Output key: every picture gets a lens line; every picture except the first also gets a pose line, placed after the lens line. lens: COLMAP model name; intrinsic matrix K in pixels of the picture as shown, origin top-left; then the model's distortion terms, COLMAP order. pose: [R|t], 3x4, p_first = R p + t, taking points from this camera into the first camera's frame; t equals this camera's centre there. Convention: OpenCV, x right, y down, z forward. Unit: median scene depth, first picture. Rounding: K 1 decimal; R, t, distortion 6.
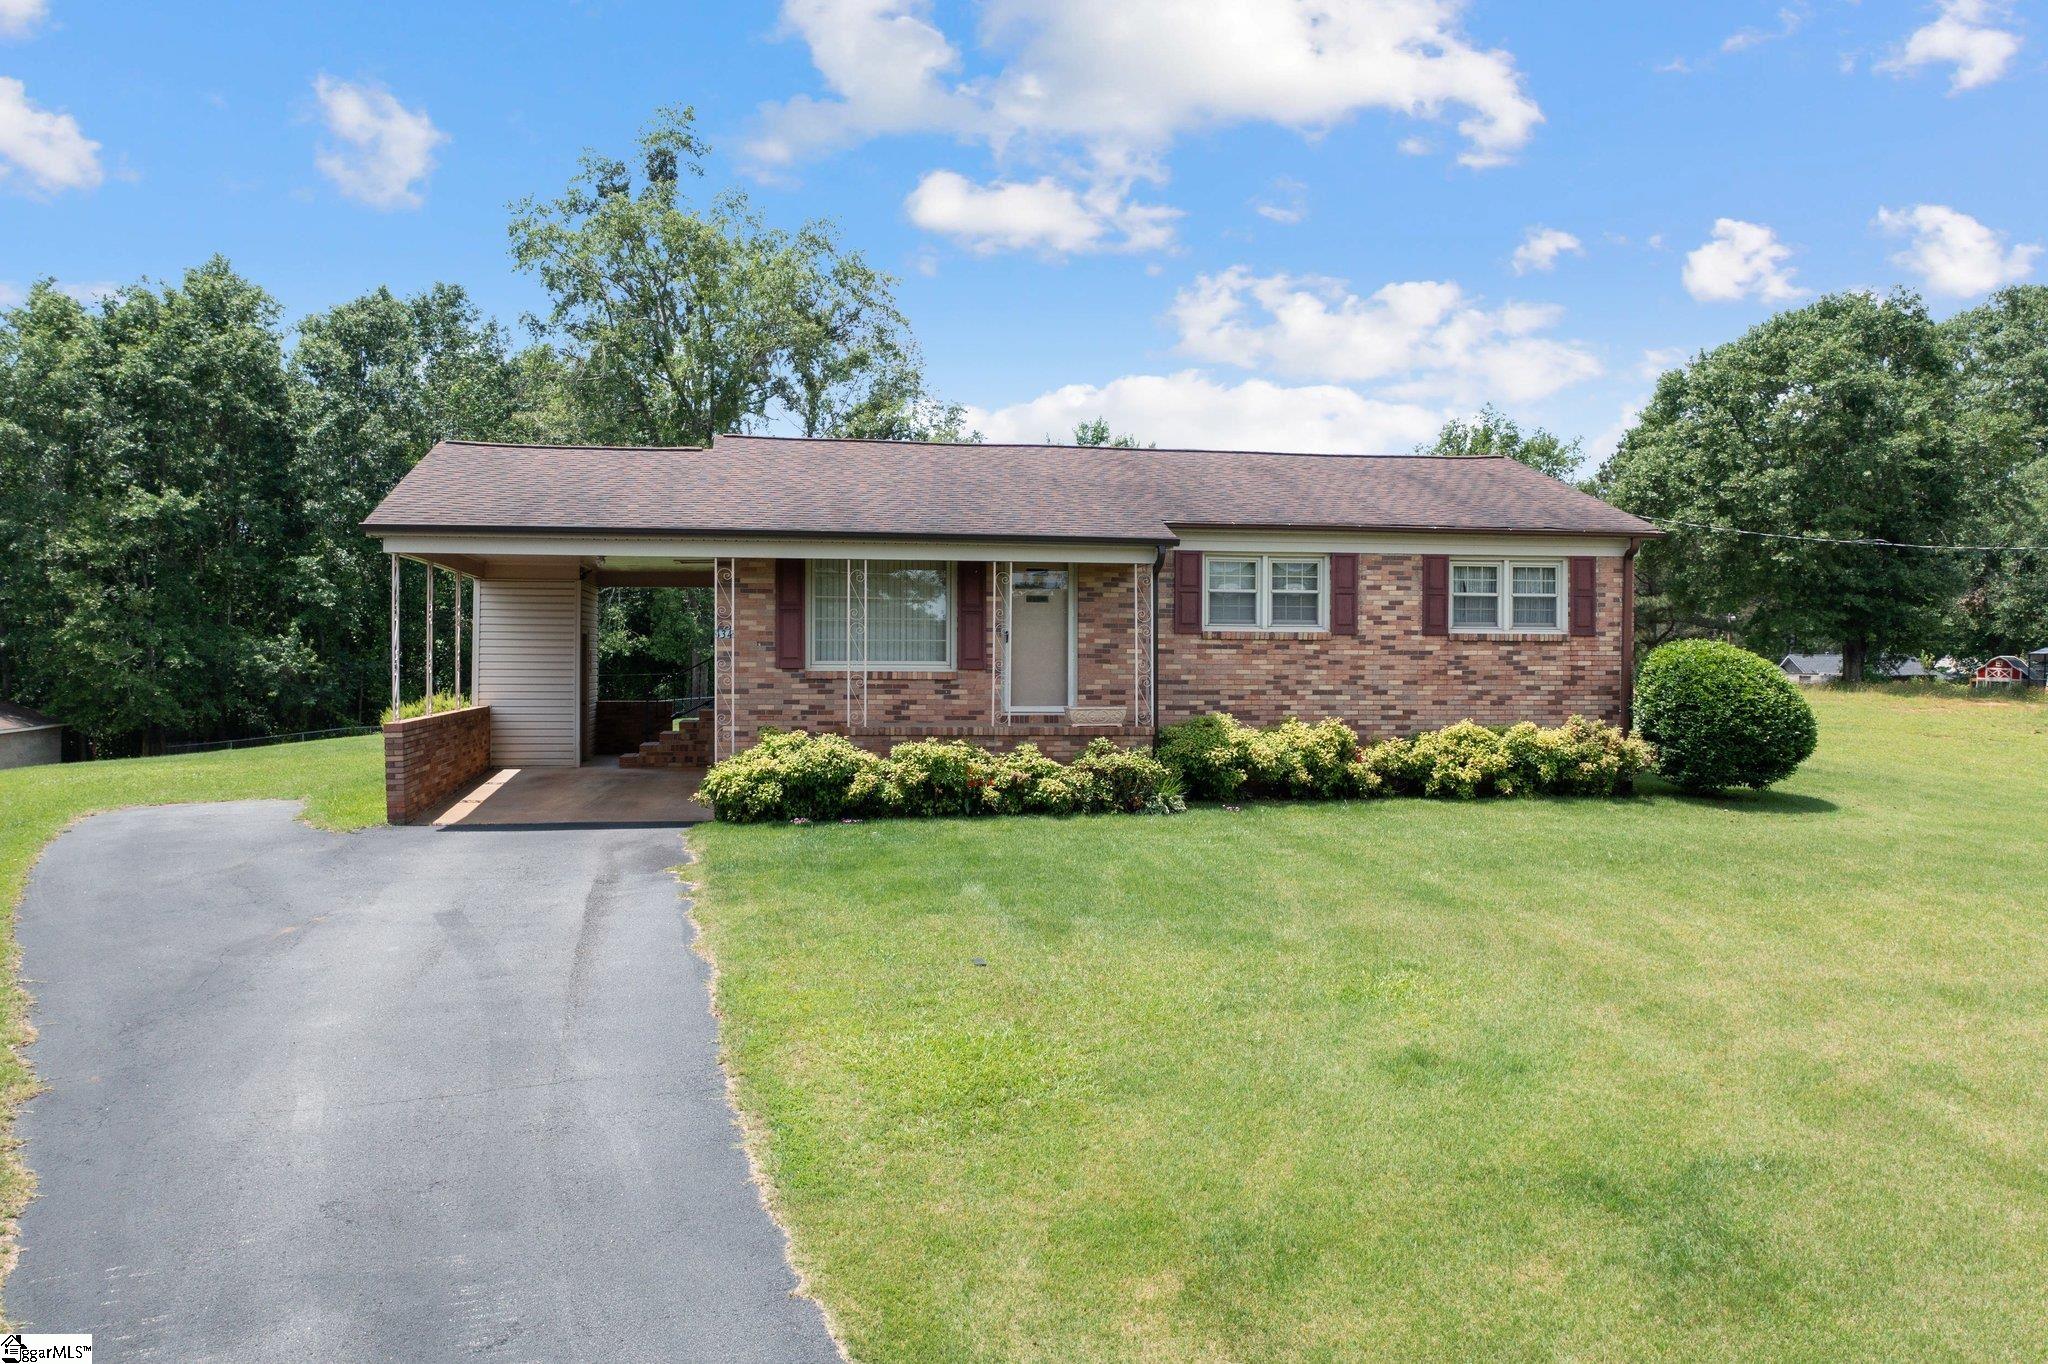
lens RADIAL K [[1614.0, 0, 1031.0], [0, 1614.0, 682.3], [0, 0, 1]] dist [-0.012966, 0.009046]
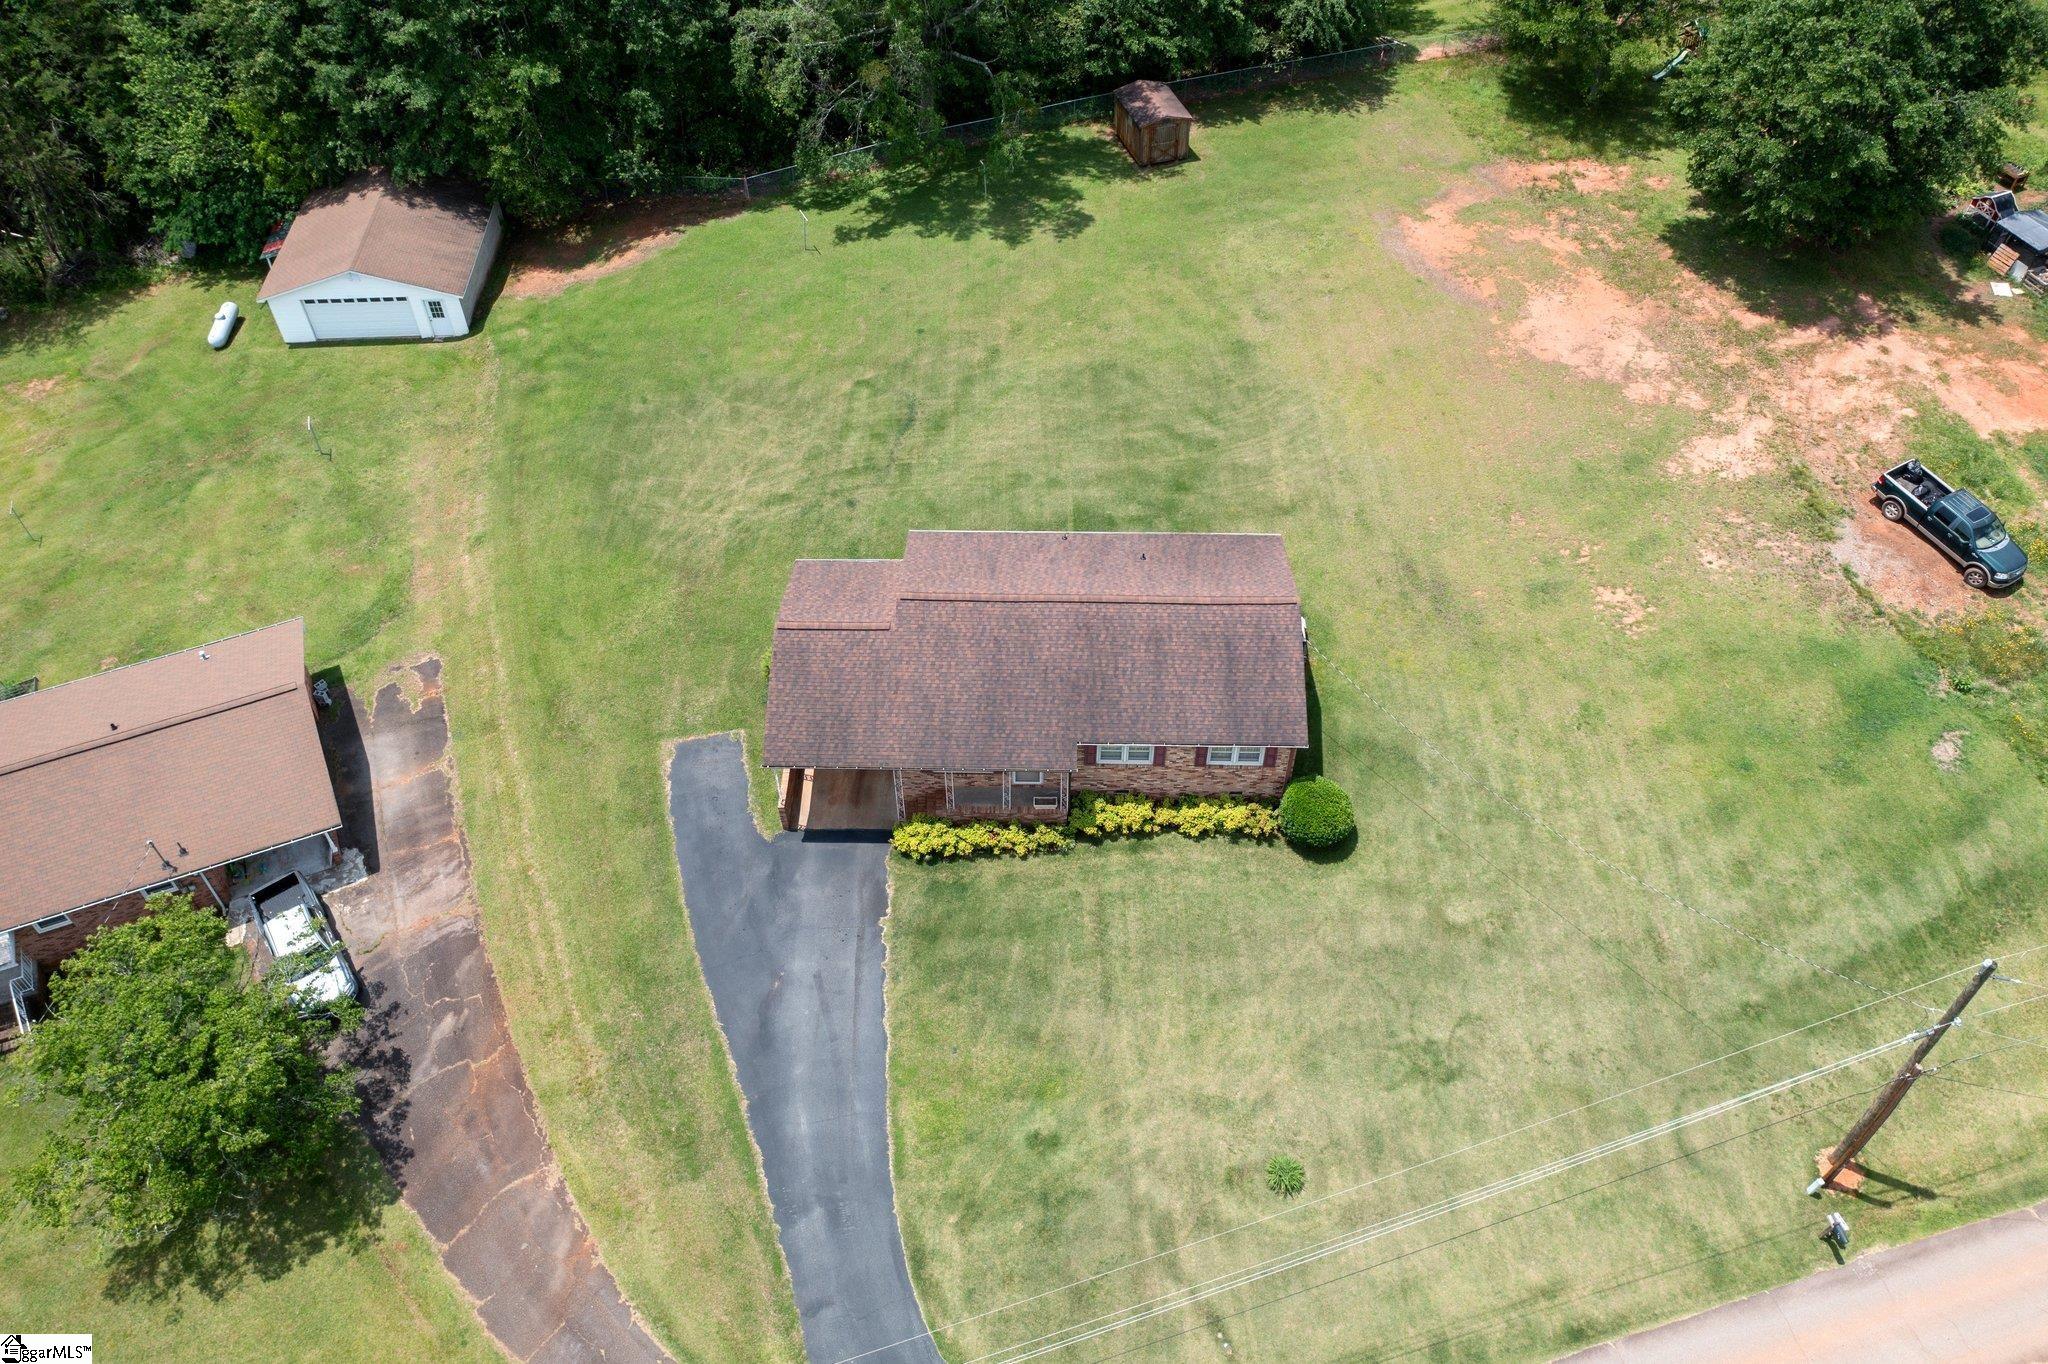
lens RADIAL K [[1614.0, 0, 1025.5], [0, 1614.0, 677.1], [0, 0, 1]] dist [-0.012966, 0.009046]
pose [[0.982768, 0.134149, -0.127166, 0.280802], [0.001672, 0.681484, 0.731831, -1.809865], [0.184836, -0.719433, 0.669517, -0.507832]]
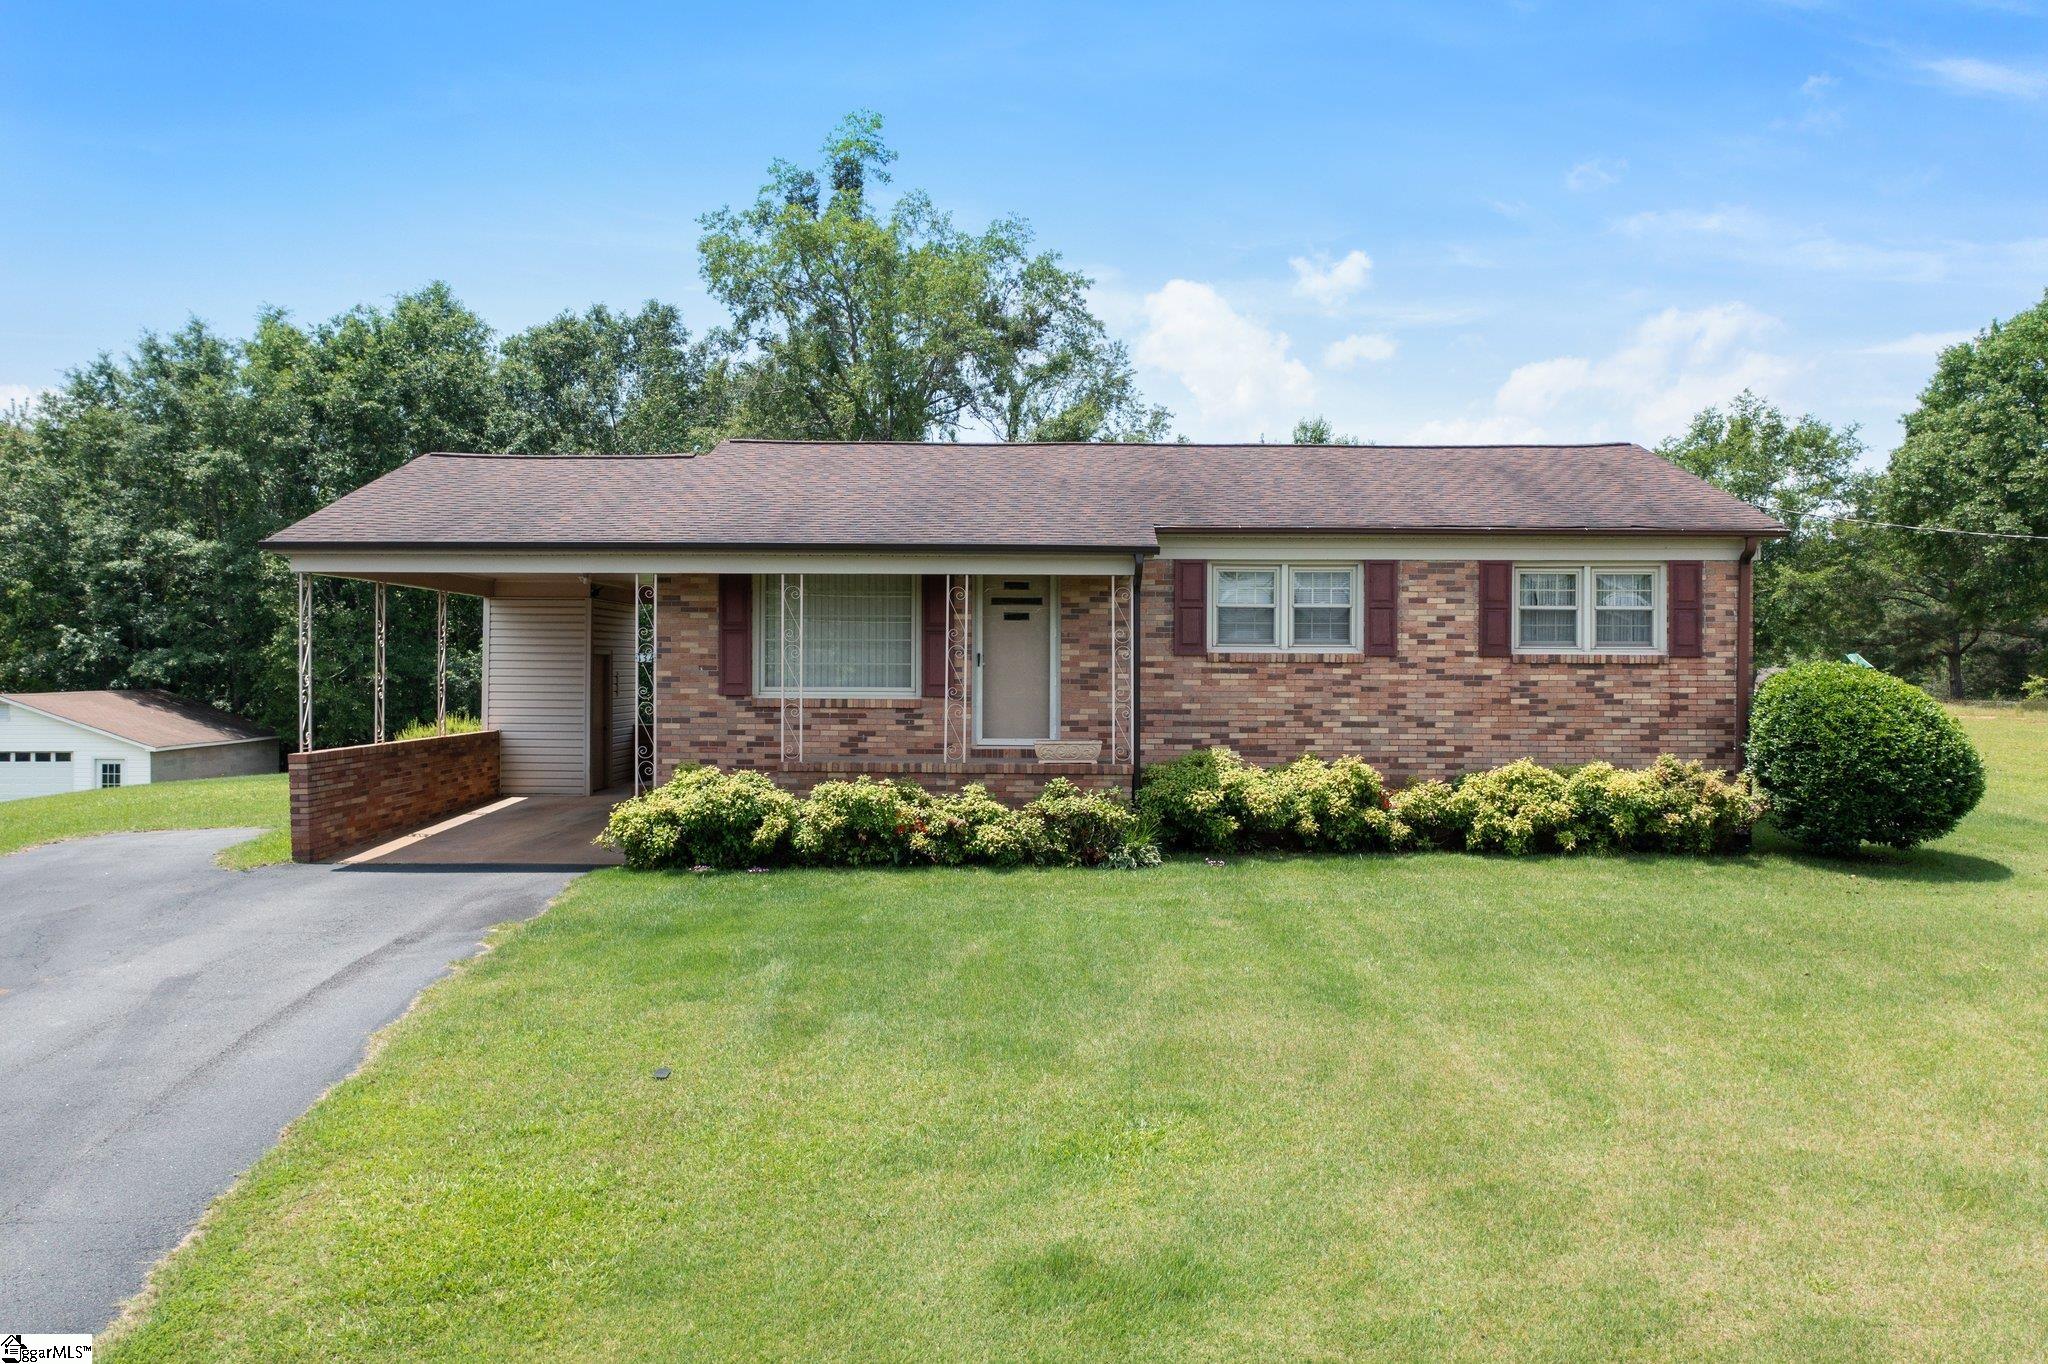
lens RADIAL K [[1614.0, 0, 1029.0], [0, 1614.0, 698.1], [0, 0, 1]] dist [-0.012966, 0.009046]
pose [[0.983887, 0.003532, -0.178755, 0.161715], [-0.002912, 0.999989, 0.003732, -0.010121], [0.178766, -0.003151, 0.983887, 0.132383]]
